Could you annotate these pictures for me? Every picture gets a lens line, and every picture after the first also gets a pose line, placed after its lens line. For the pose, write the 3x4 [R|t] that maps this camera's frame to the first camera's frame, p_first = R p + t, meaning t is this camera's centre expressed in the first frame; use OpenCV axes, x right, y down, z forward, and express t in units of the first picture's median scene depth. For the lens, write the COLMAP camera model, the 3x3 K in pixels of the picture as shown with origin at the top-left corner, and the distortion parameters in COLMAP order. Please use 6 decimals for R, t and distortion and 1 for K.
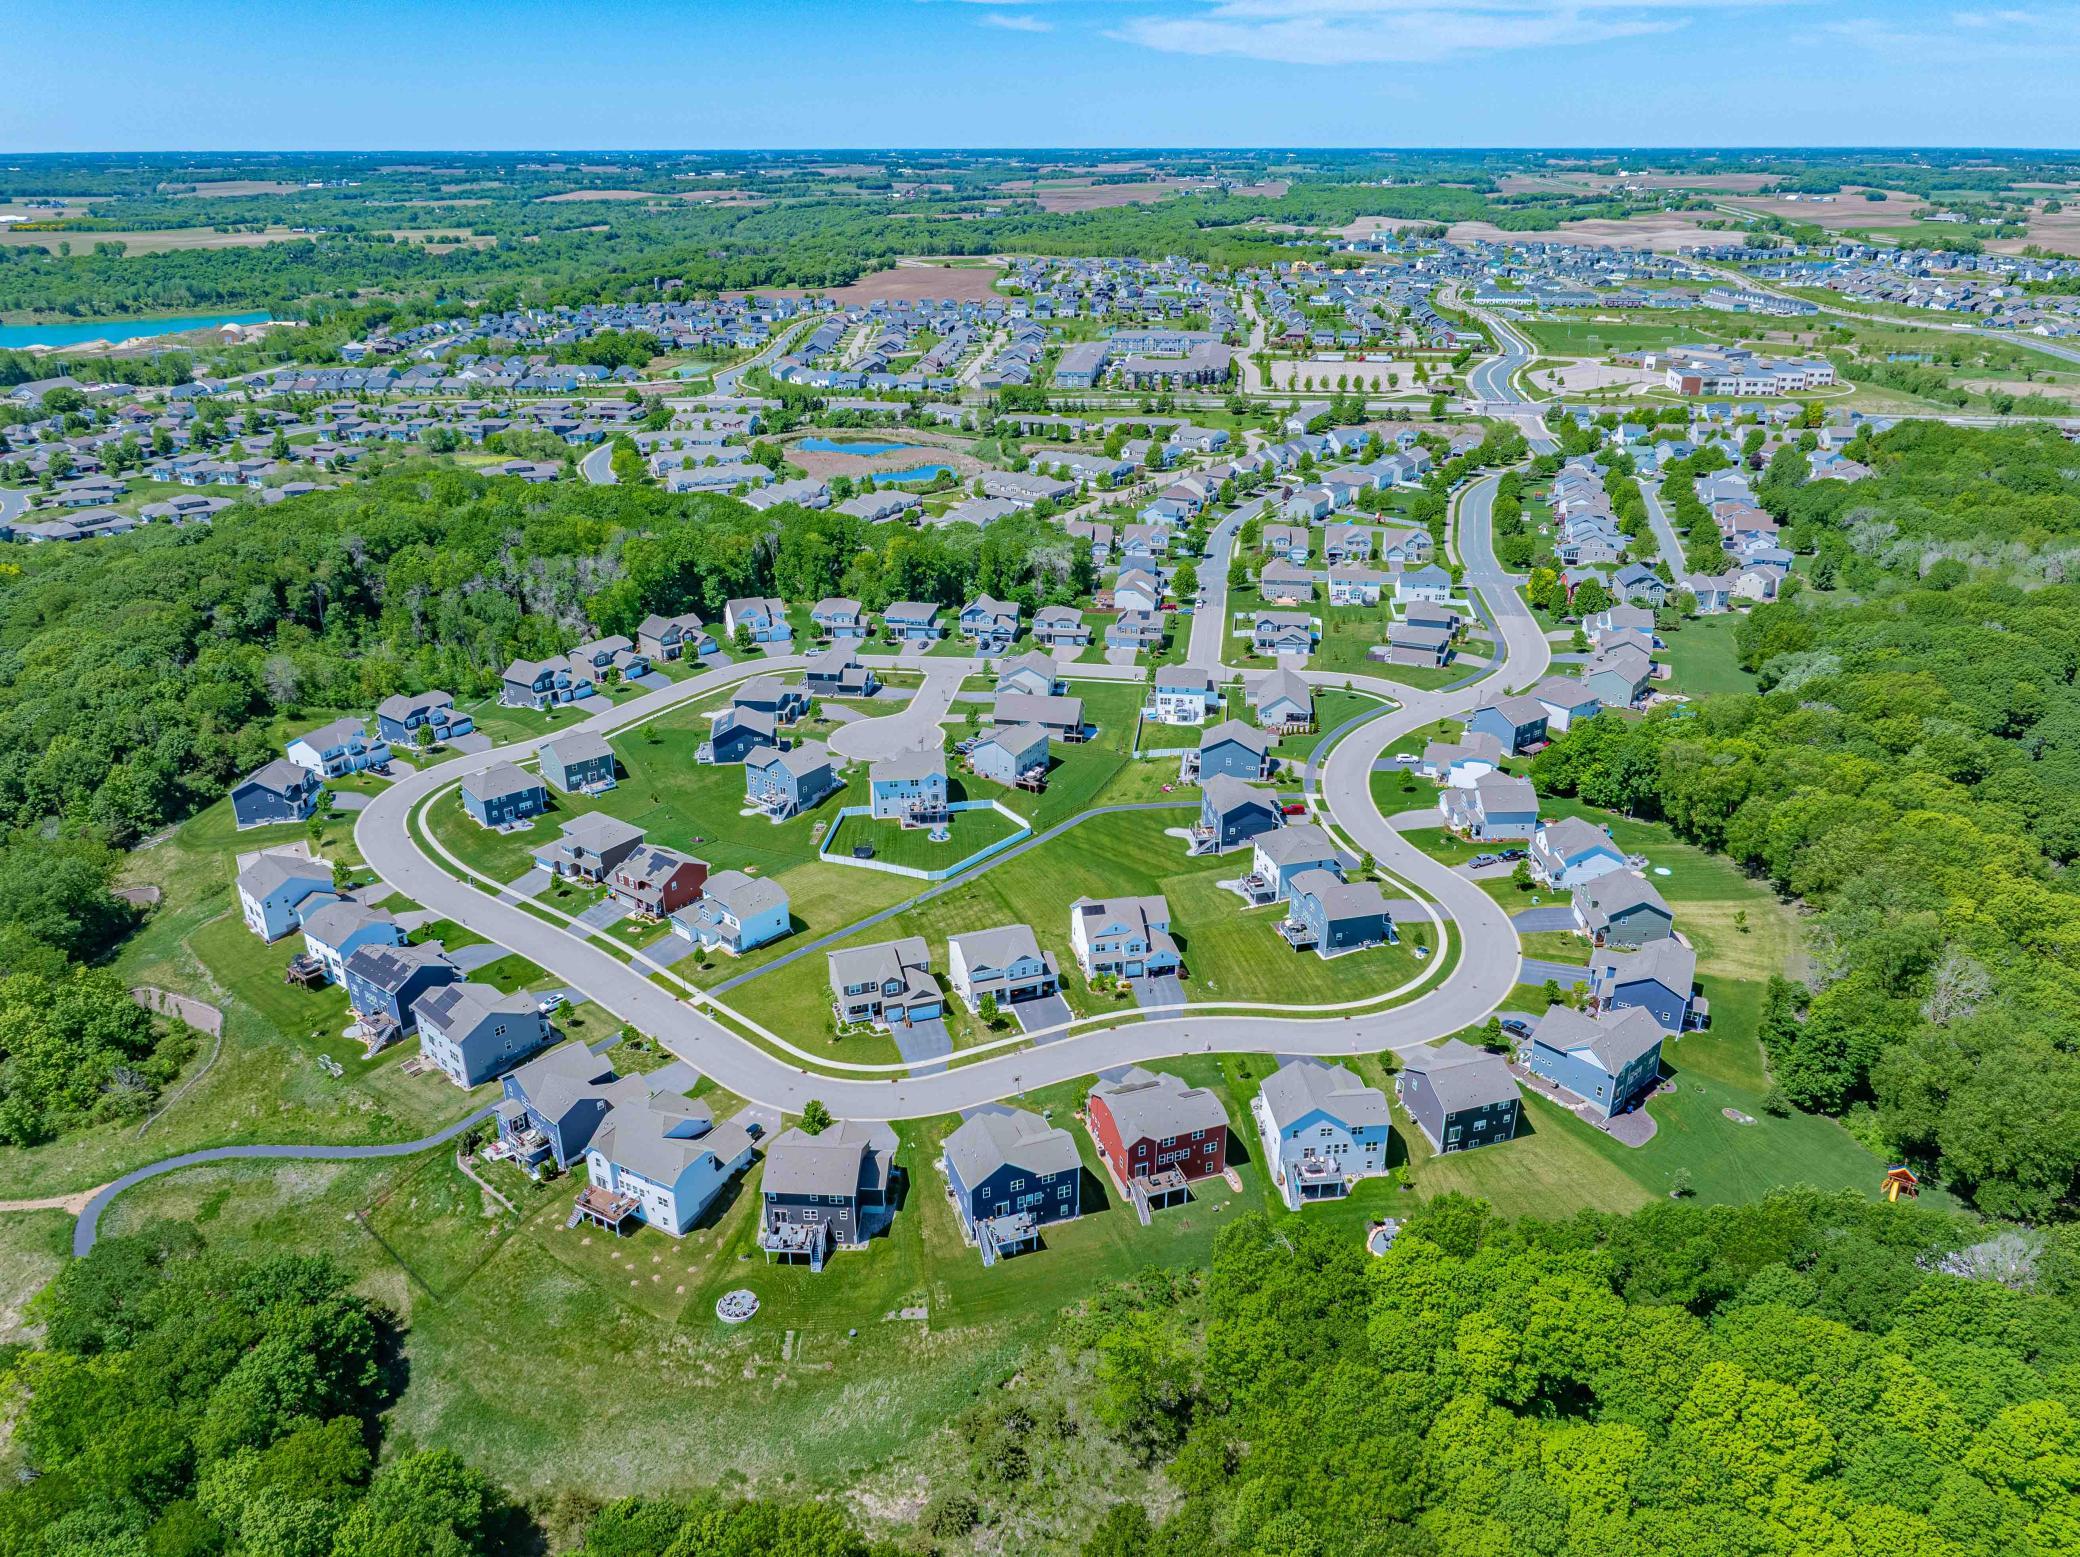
lens RADIAL K [[1472.9, 0, 1040.0], [0, 1472.9, 778.5], [0, 0, 1]] dist [-0.020353, 0.027948]
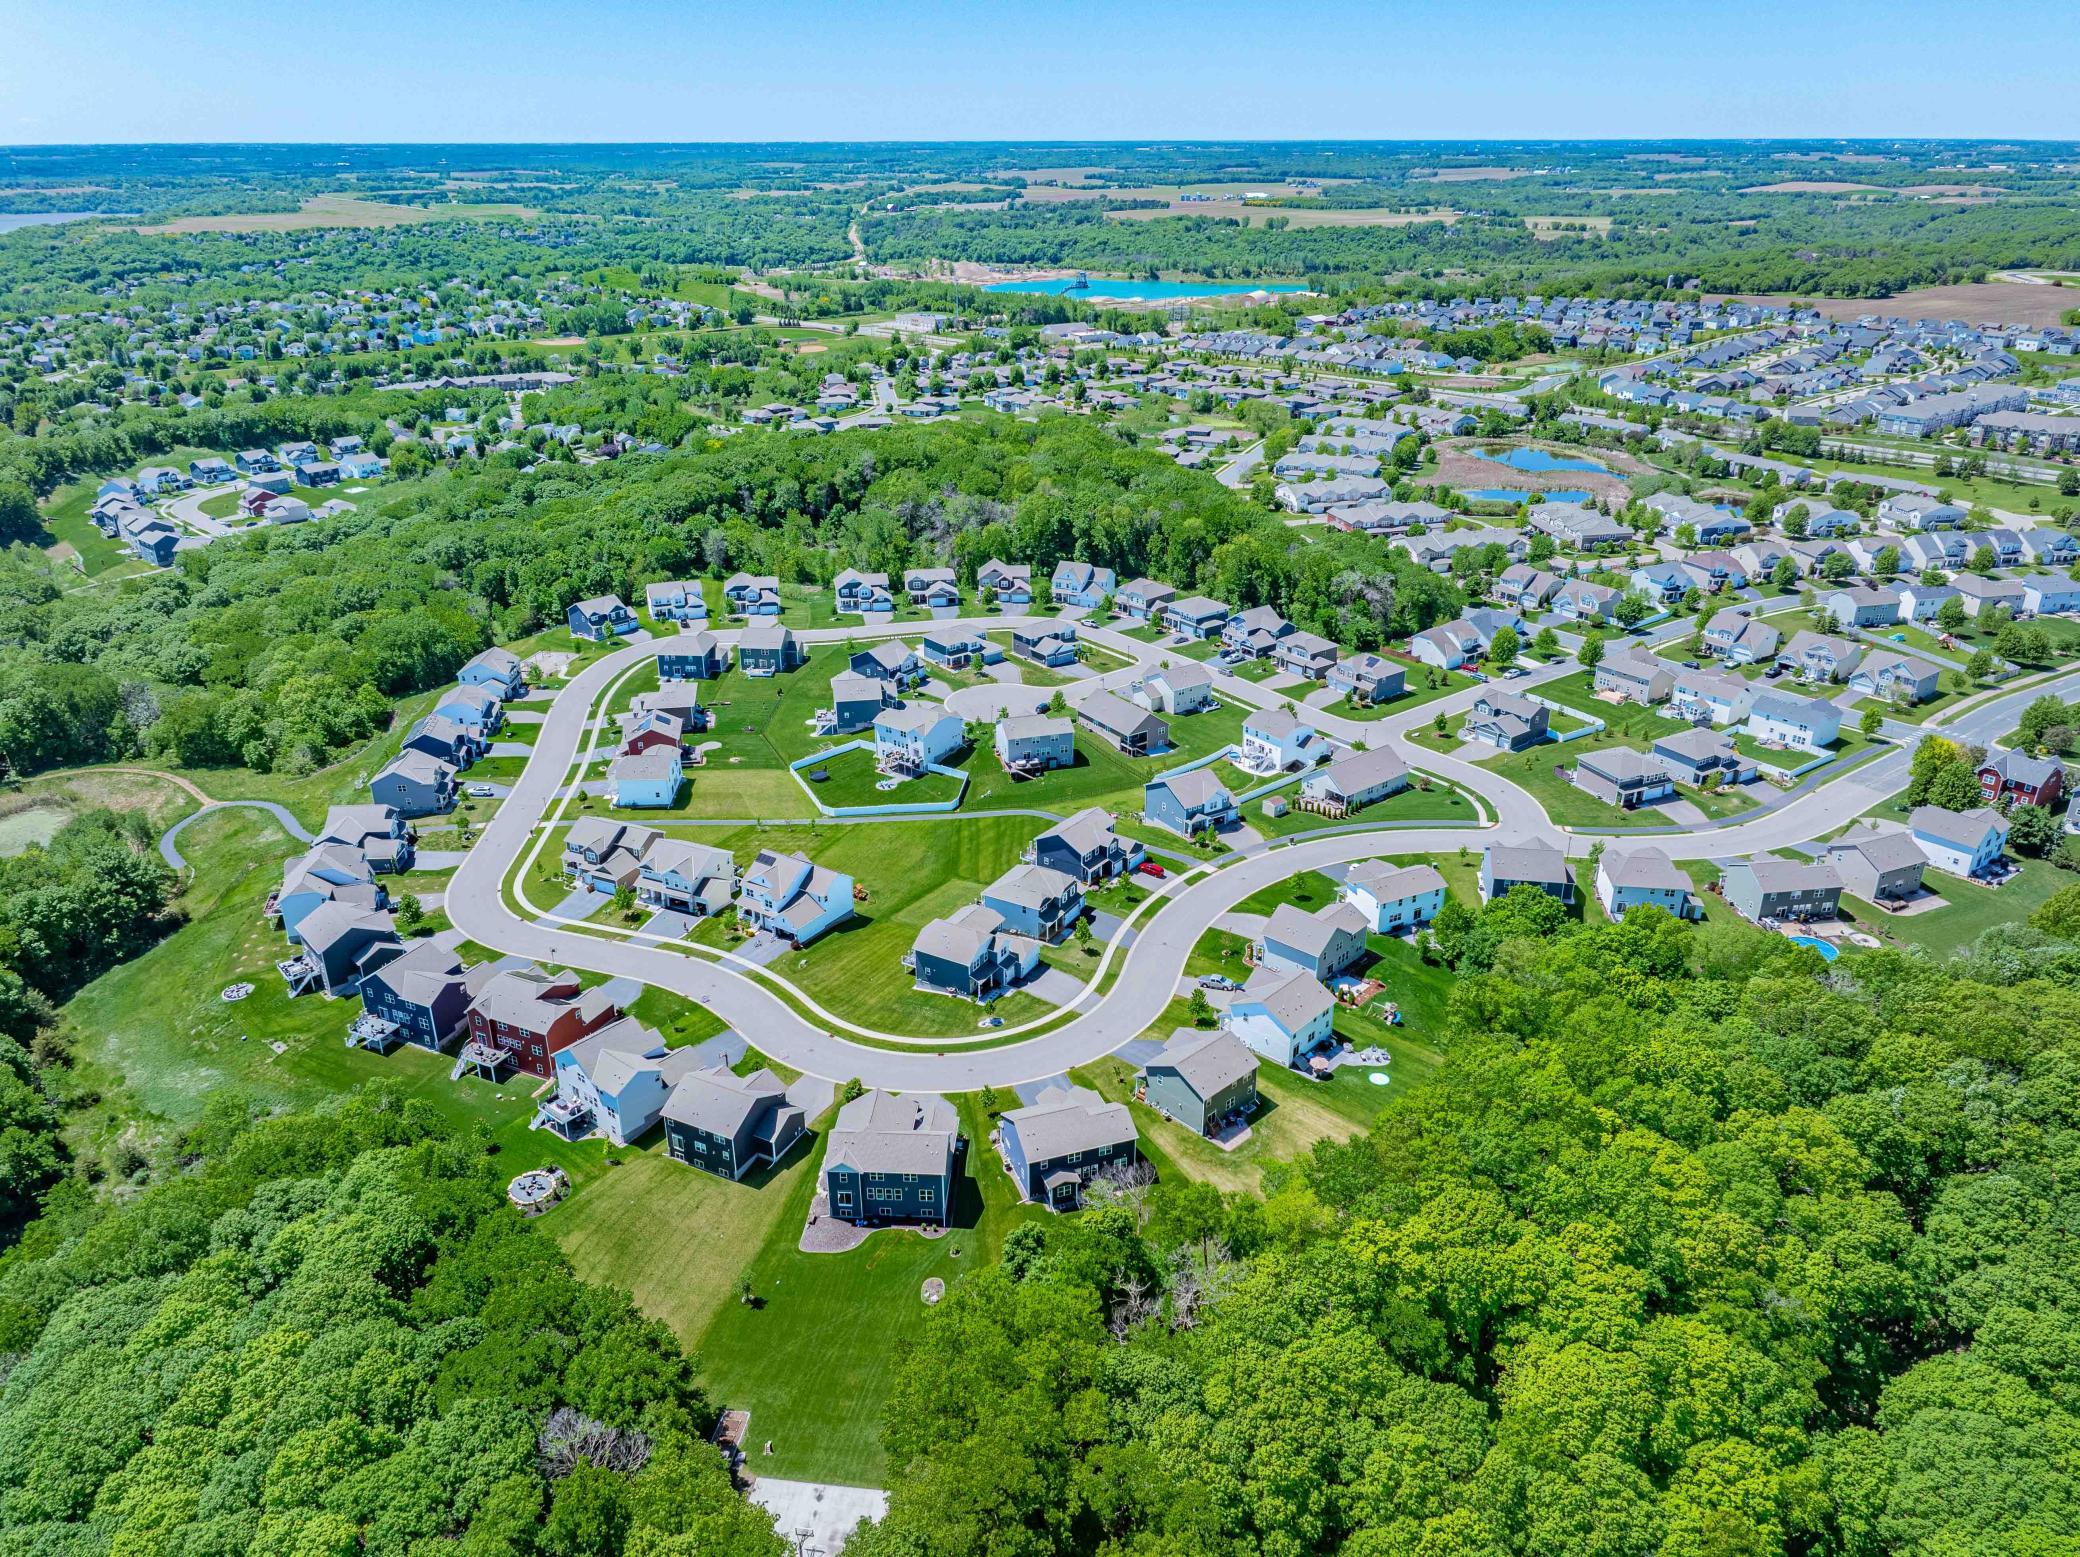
lens RADIAL K [[1472.9, 0, 1040.0], [0, 1472.9, 778.5], [0, 0, 1]] dist [-0.020353, 0.027948]
pose [[0.707734, 0.282047, -0.647736, 0.280681], [-0.277571, 0.954133, 0.112182, -0.046466], [0.649667, 0.100397, 0.753561, 0.106107]]
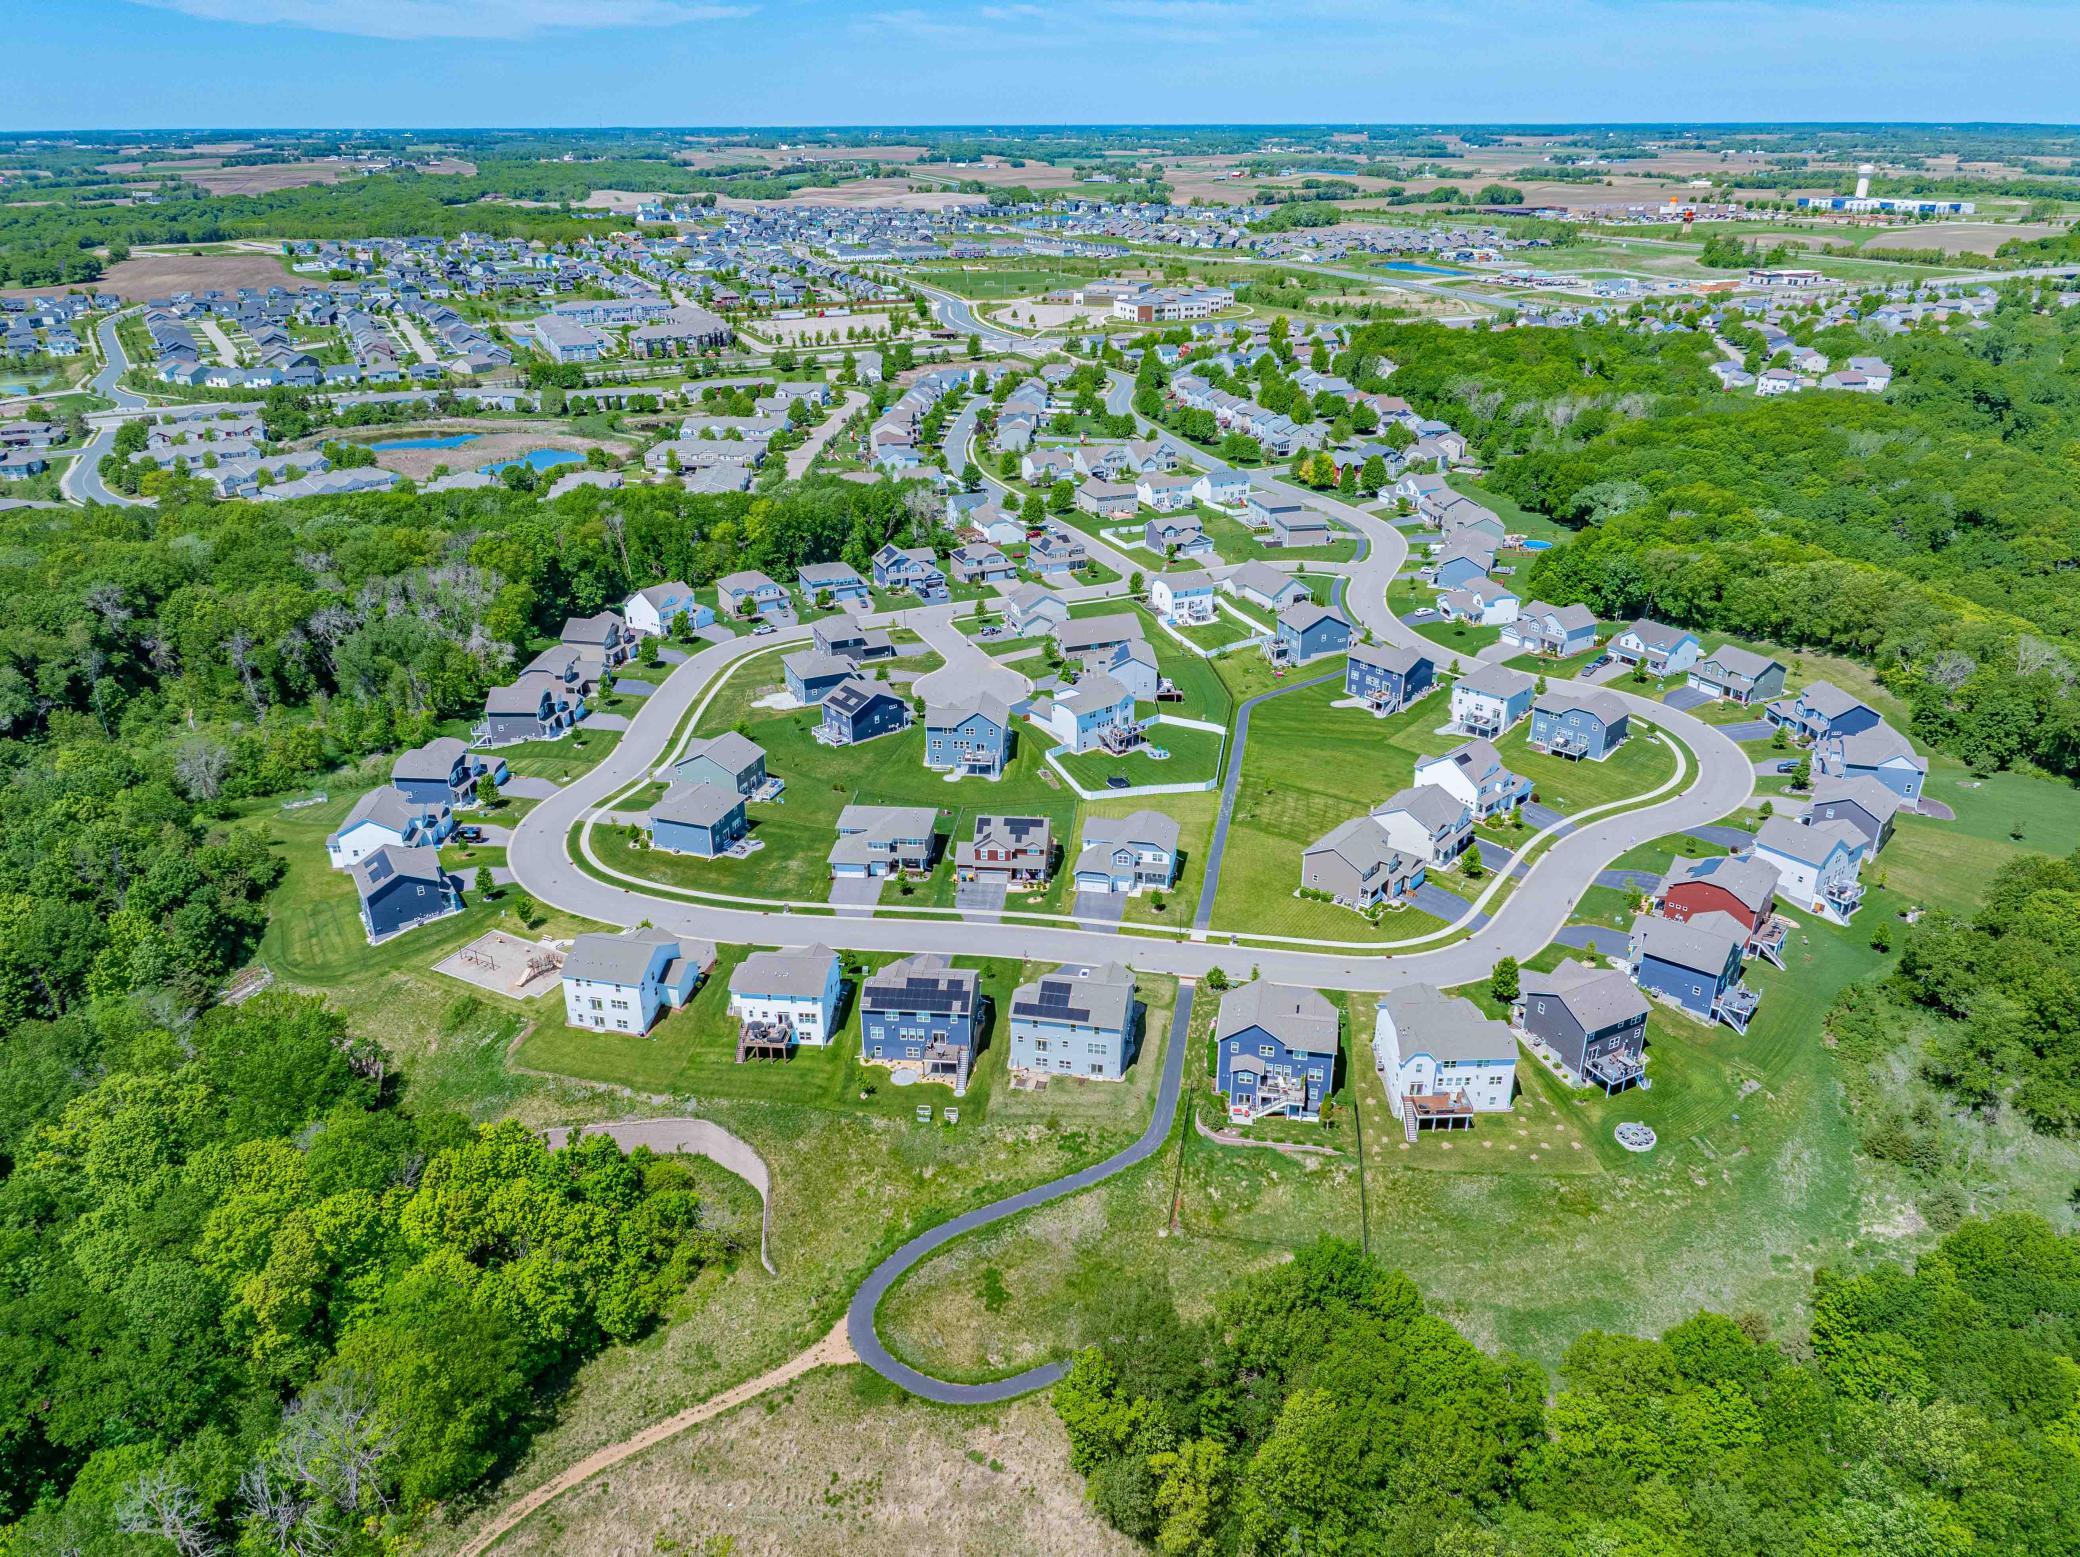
lens RADIAL K [[1472.9, 0, 1040.0], [0, 1472.9, 778.5], [0, 0, 1]] dist [-0.020353, 0.027948]
pose [[0.849034, -0.216176, 0.482088, -0.246110], [0.211098, 0.975265, 0.065547, -0.010616], [-0.484333, 0.046116, 0.873668, 0.070142]]
